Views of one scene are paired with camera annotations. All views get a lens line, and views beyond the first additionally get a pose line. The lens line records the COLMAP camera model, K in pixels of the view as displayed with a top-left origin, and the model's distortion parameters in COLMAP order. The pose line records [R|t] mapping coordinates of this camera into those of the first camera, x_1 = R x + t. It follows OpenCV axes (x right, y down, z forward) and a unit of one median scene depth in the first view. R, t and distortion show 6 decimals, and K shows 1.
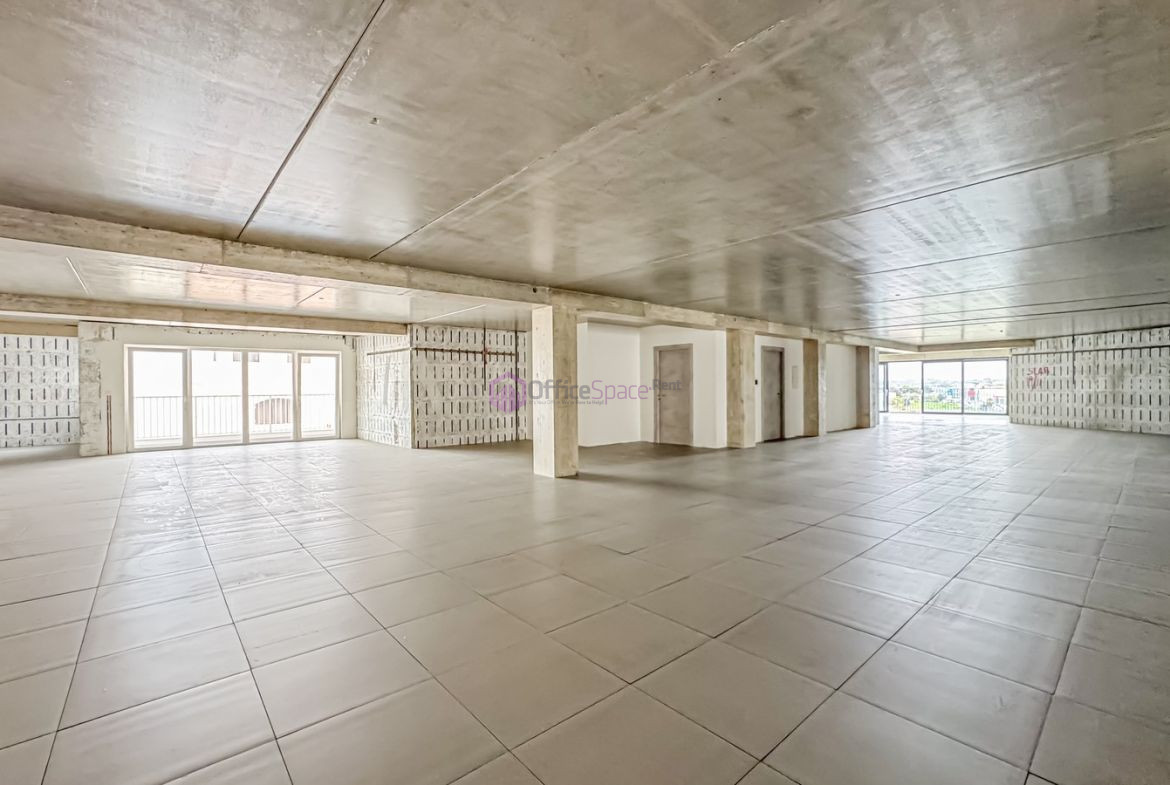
lens RADIAL K [[513.9, 0, 585.0], [0, 513.9, 392.5], [0, 0, 1]] dist [-0.003930, 0.008032]
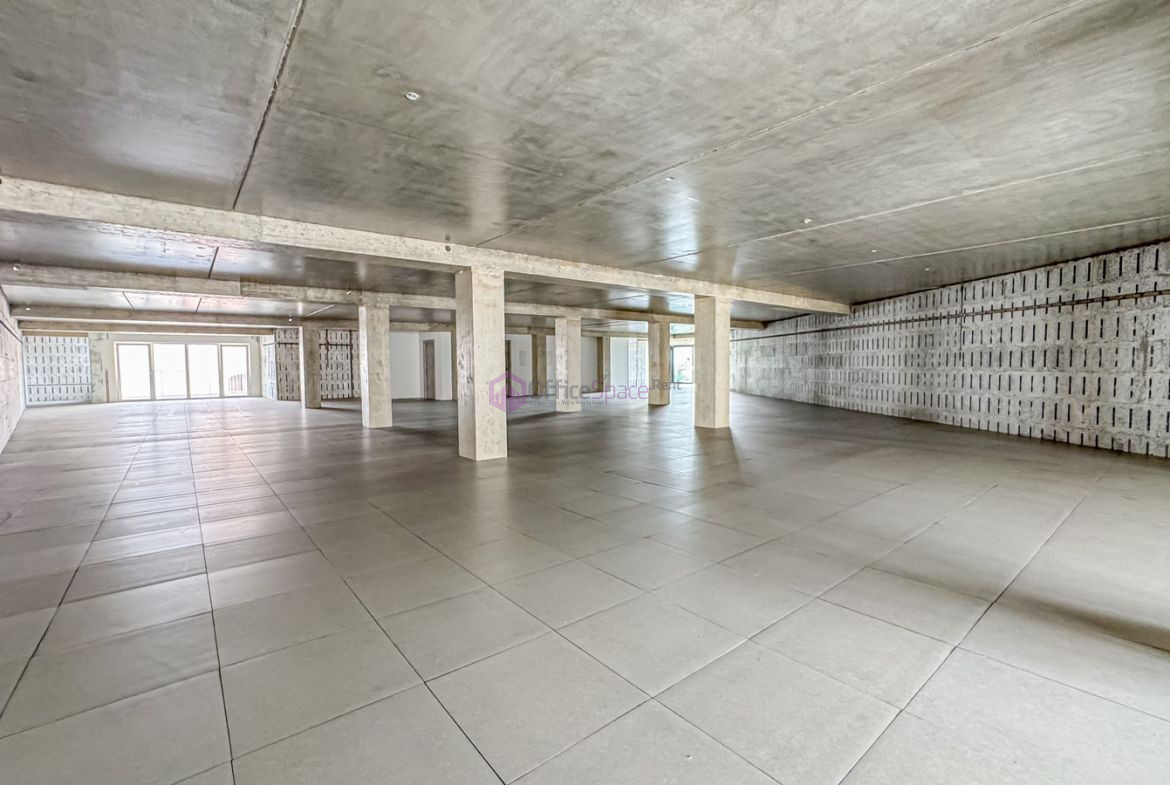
lens RADIAL K [[513.9, 0, 585.0], [0, 513.9, 392.5], [0, 0, 1]] dist [-0.003930, 0.008032]
pose [[0.999391, -0.000263, -0.034884, 0.743764], [0.001834, 0.998985, 0.045005, 0.004949], [0.034836, -0.045041, 0.998378, -0.683158]]
